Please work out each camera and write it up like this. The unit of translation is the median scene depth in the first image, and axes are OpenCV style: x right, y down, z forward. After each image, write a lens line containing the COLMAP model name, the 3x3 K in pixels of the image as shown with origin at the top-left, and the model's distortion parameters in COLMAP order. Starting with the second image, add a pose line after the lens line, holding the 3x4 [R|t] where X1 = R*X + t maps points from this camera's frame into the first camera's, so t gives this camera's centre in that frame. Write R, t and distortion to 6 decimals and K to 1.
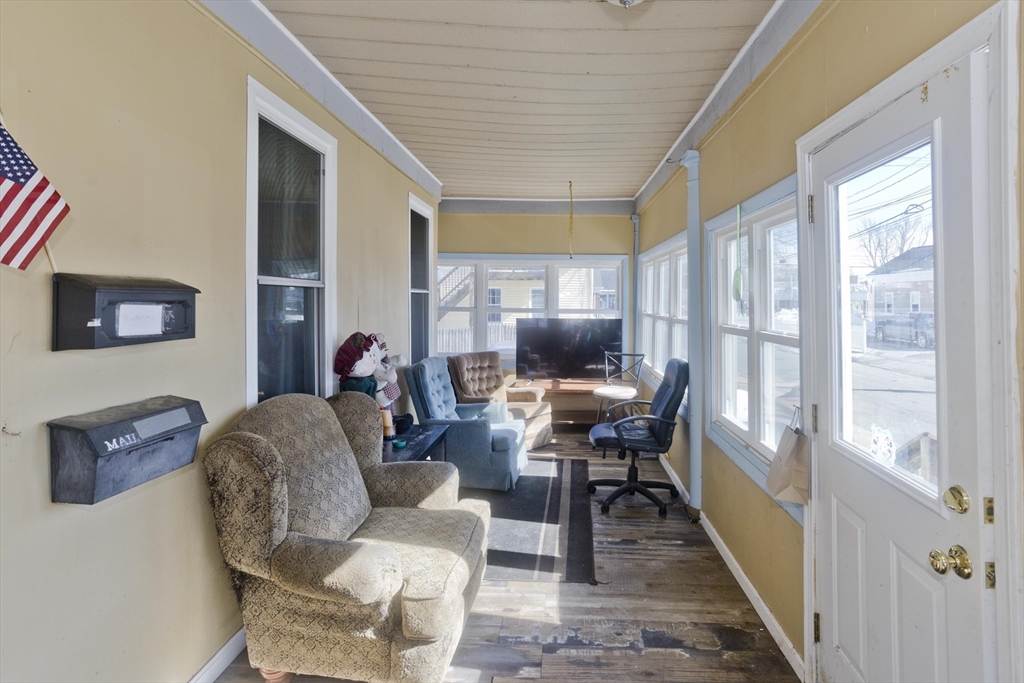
lens RADIAL K [[494.8, 0, 546.7], [0, 494.8, 296.2], [0, 0, 1]] dist [-0.043519, 0.000173]
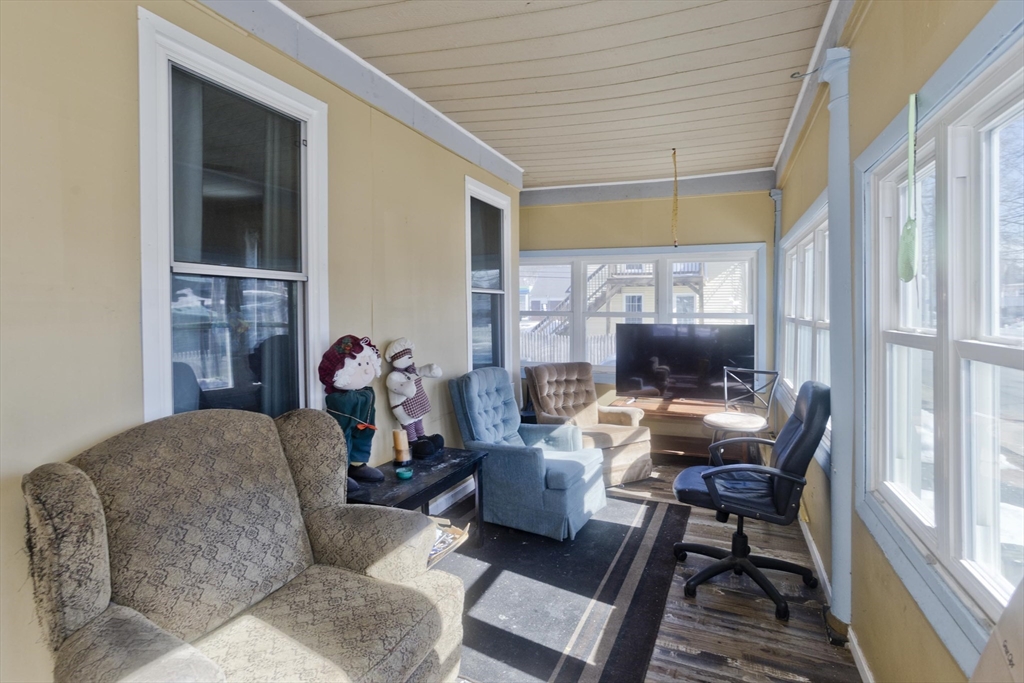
lens RADIAL K [[492.2, 0, 512.0], [0, 492.2, 318.3], [0, 0, 1]] dist [-0.046470, 0.025827]
pose [[0.931334, -0.001916, -0.364161, 0.133995], [0.011292, 0.999657, 0.023617, 0.023195], [0.363991, -0.026108, 0.931036, 0.269393]]
